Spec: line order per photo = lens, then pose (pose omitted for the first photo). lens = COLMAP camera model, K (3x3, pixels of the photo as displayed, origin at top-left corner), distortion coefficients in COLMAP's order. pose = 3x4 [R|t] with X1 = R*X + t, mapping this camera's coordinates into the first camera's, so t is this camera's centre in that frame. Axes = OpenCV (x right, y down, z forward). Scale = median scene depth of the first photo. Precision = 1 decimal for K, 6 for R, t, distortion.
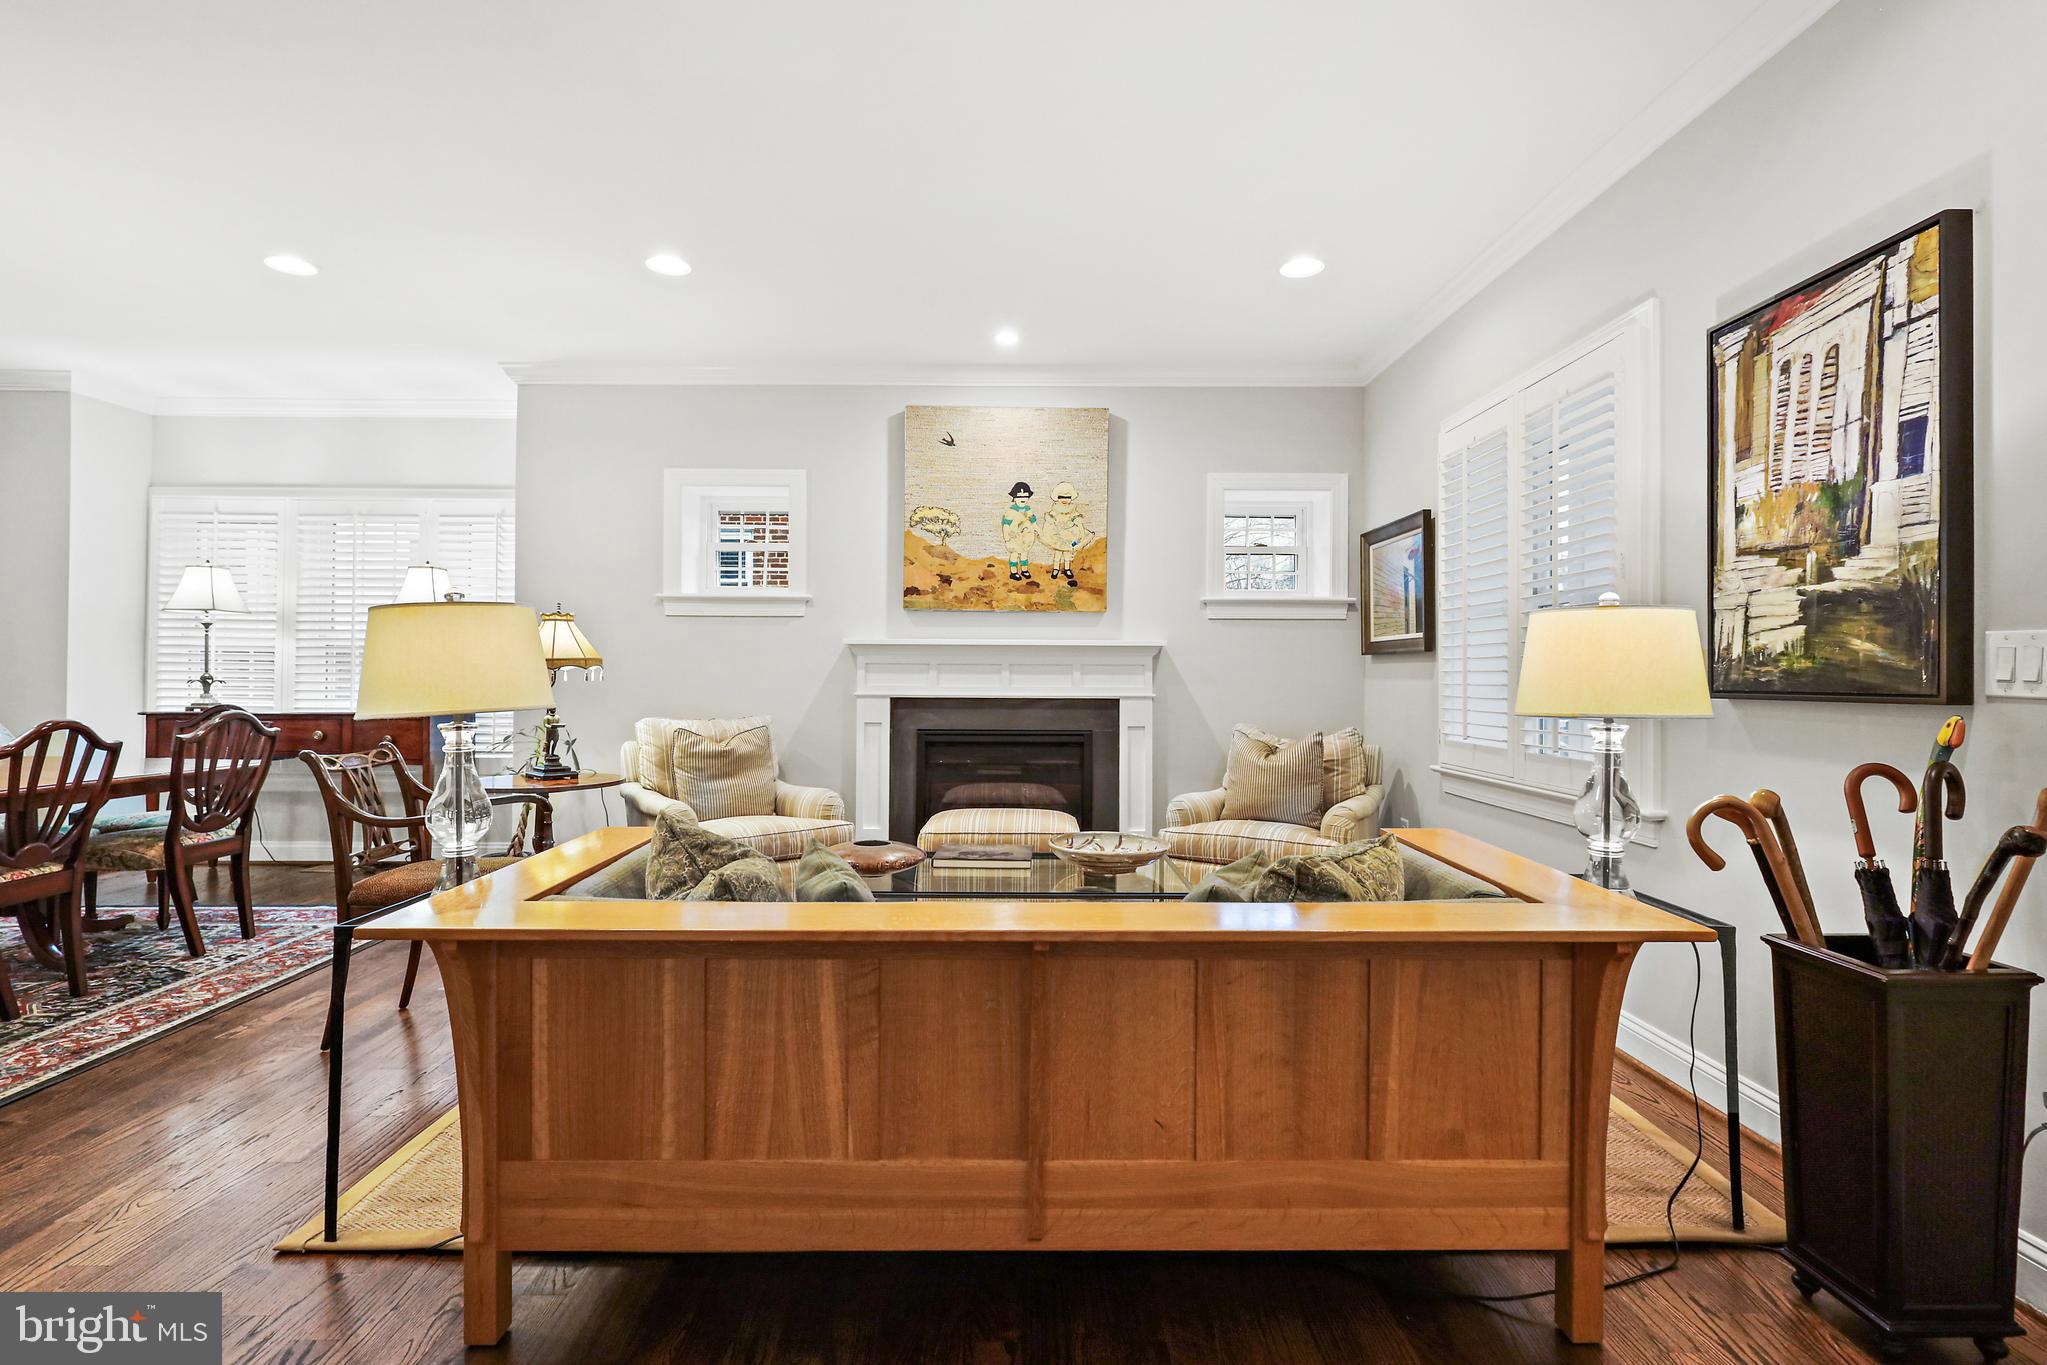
lens RADIAL K [[961.8, 0, 1013.6], [0, 961.8, 673.3], [0, 0, 1]] dist [-0.000161, -0.000779]
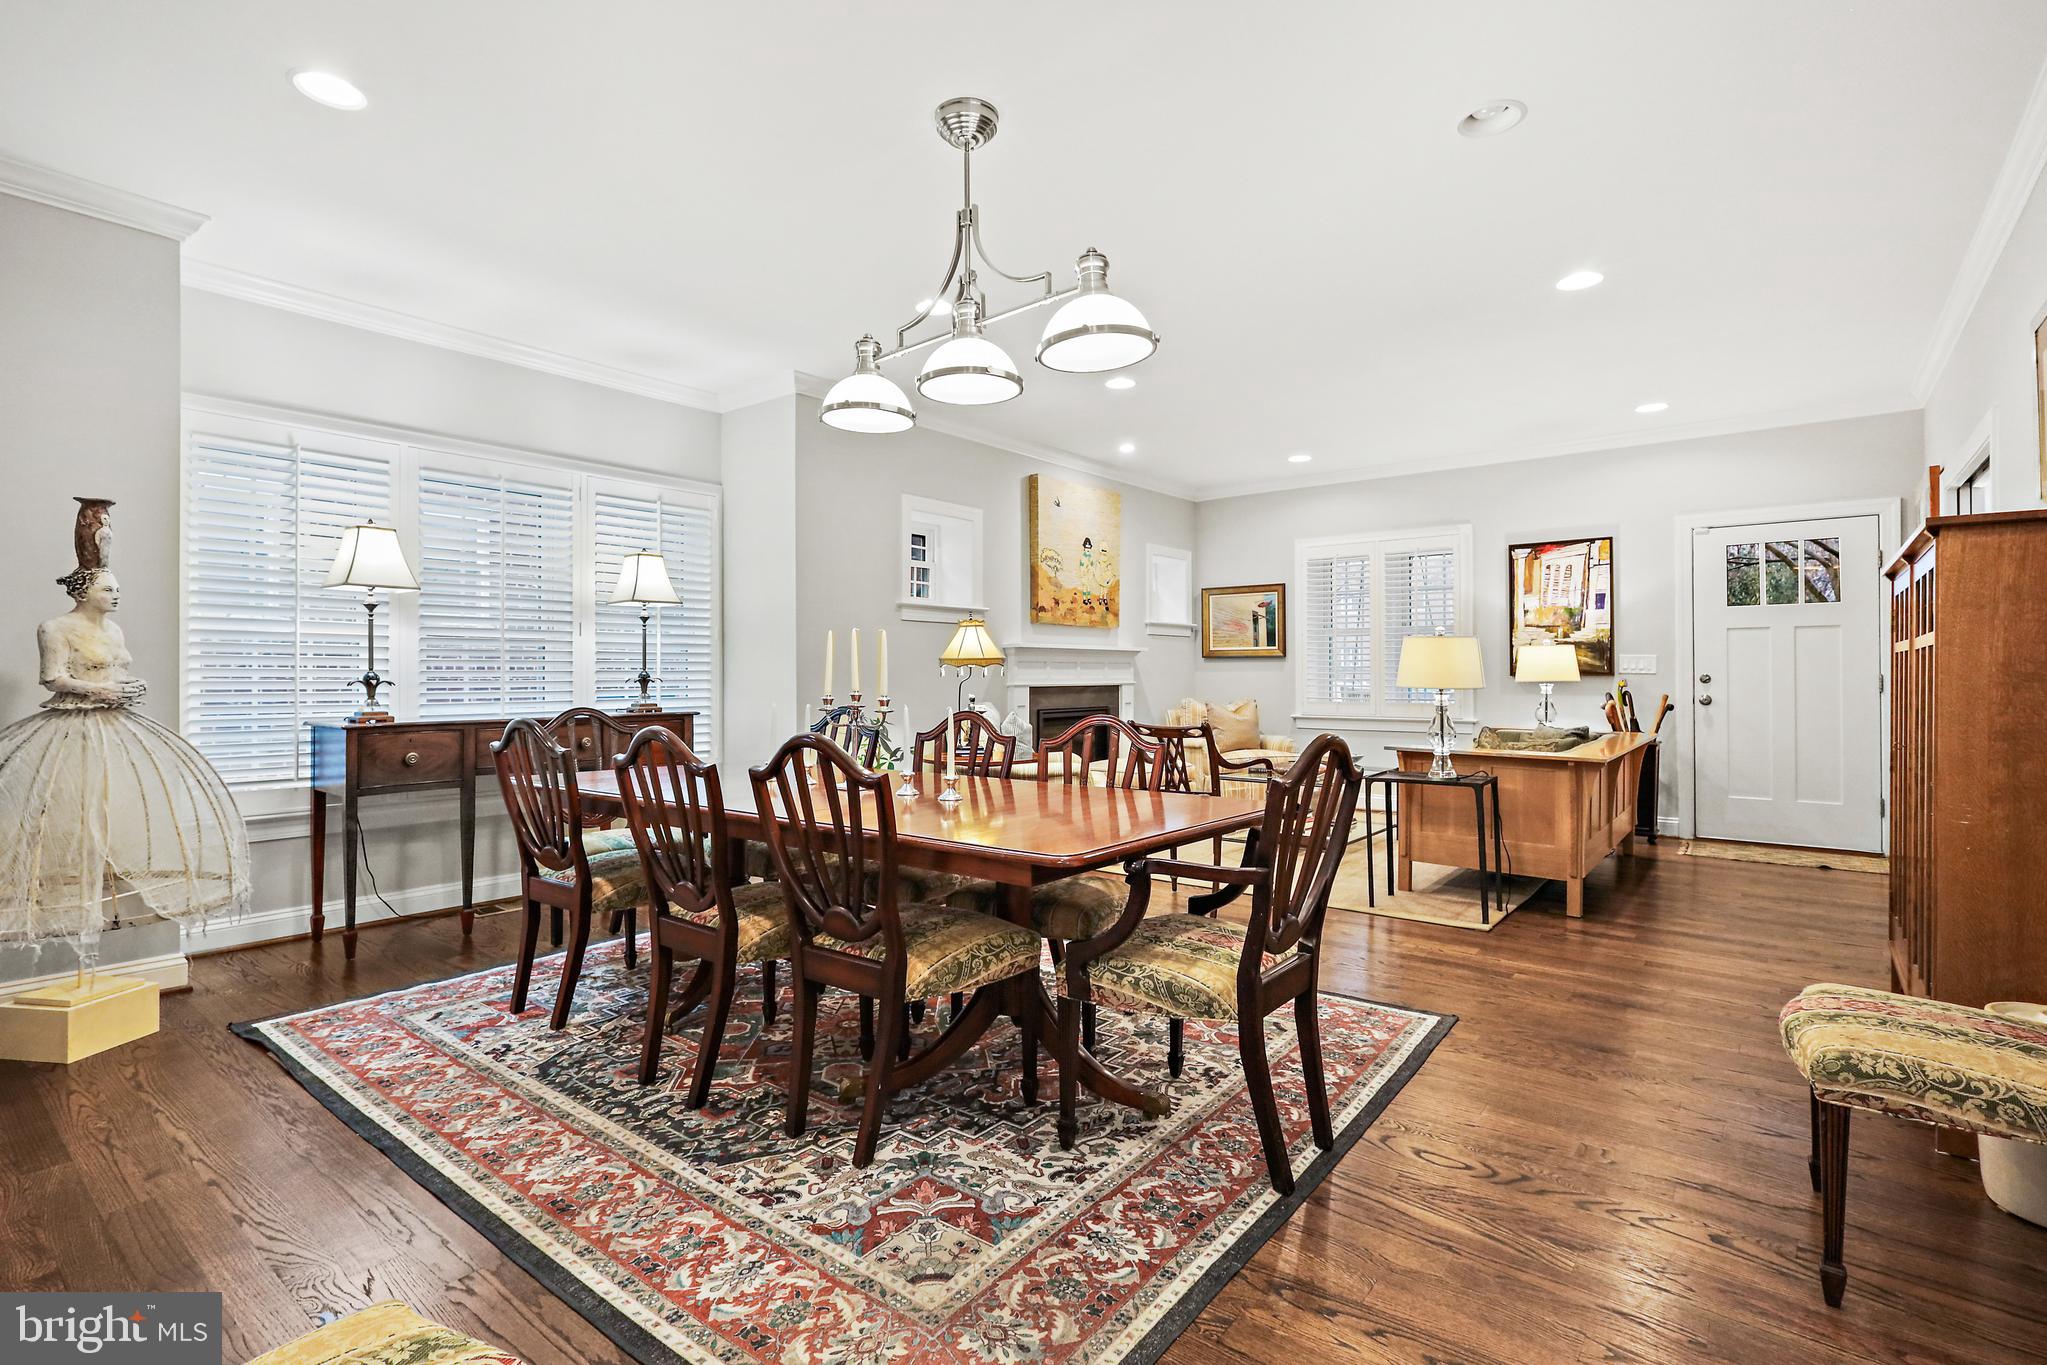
lens RADIAL K [[961.8, 0, 1013.7], [0, 961.8, 663.2], [0, 0, 1]] dist [-0.000161, -0.000779]
pose [[0.638728, 0.001452, 0.769431, -1.182663], [0.004010, 0.999978, -0.005216, -0.001190], [-0.769422, 0.006418, 0.638708, 0.157942]]
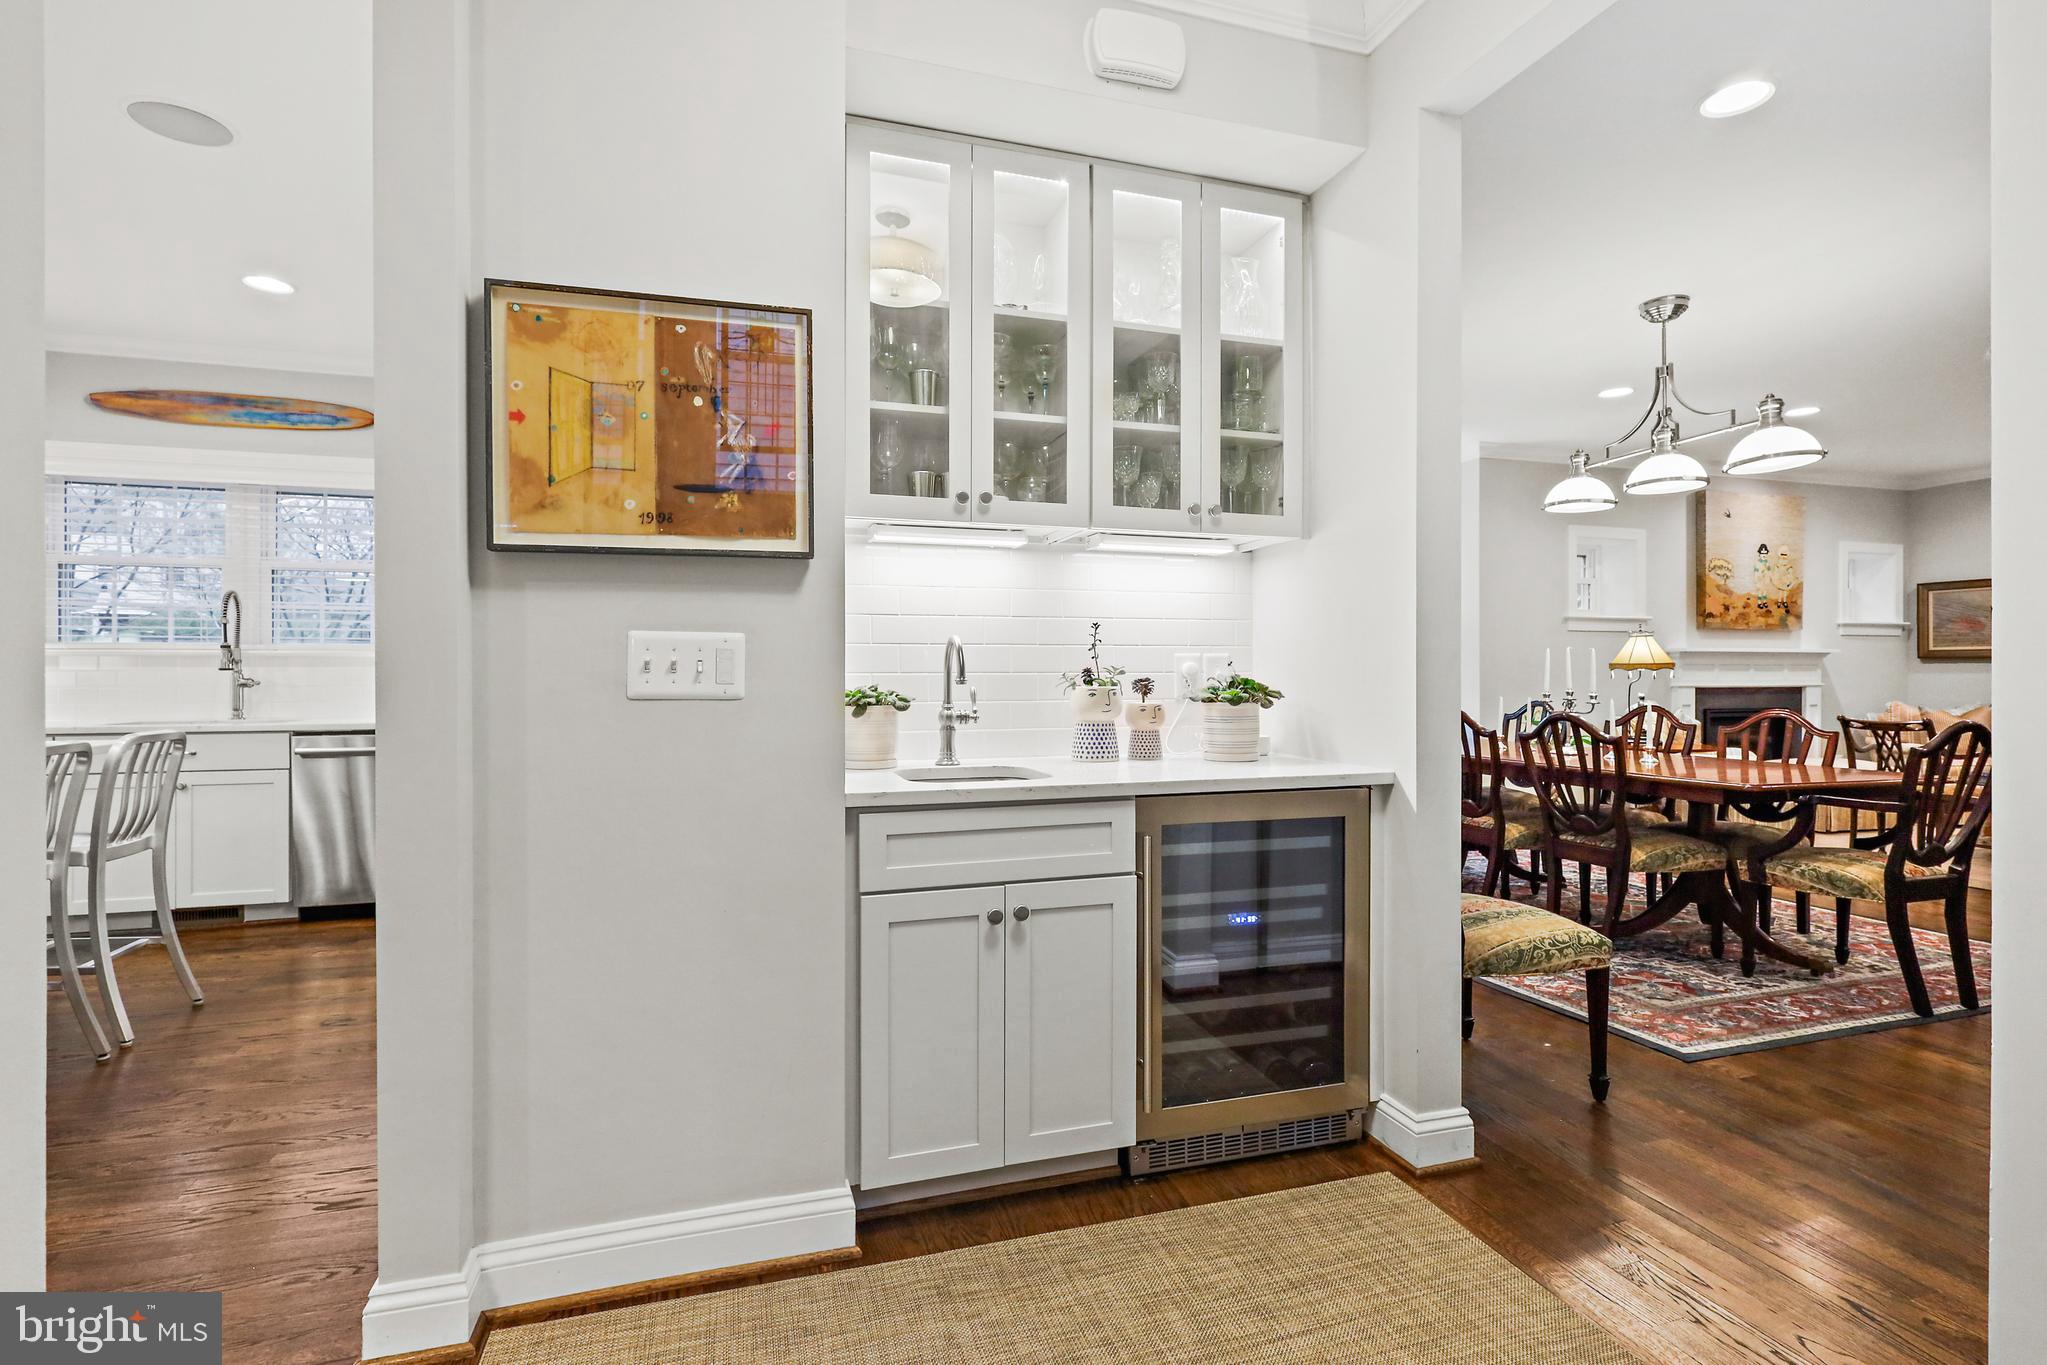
lens RADIAL K [[961.8, 0, 1020.4], [0, 961.8, 671.3], [0, 0, 1]] dist [-0.000161, -0.000779]
pose [[0.955817, -0.005280, 0.293915, -1.548339], [0.004198, 0.999982, 0.004312, -0.010248], [-0.293932, -0.002887, 0.955822, -0.097805]]
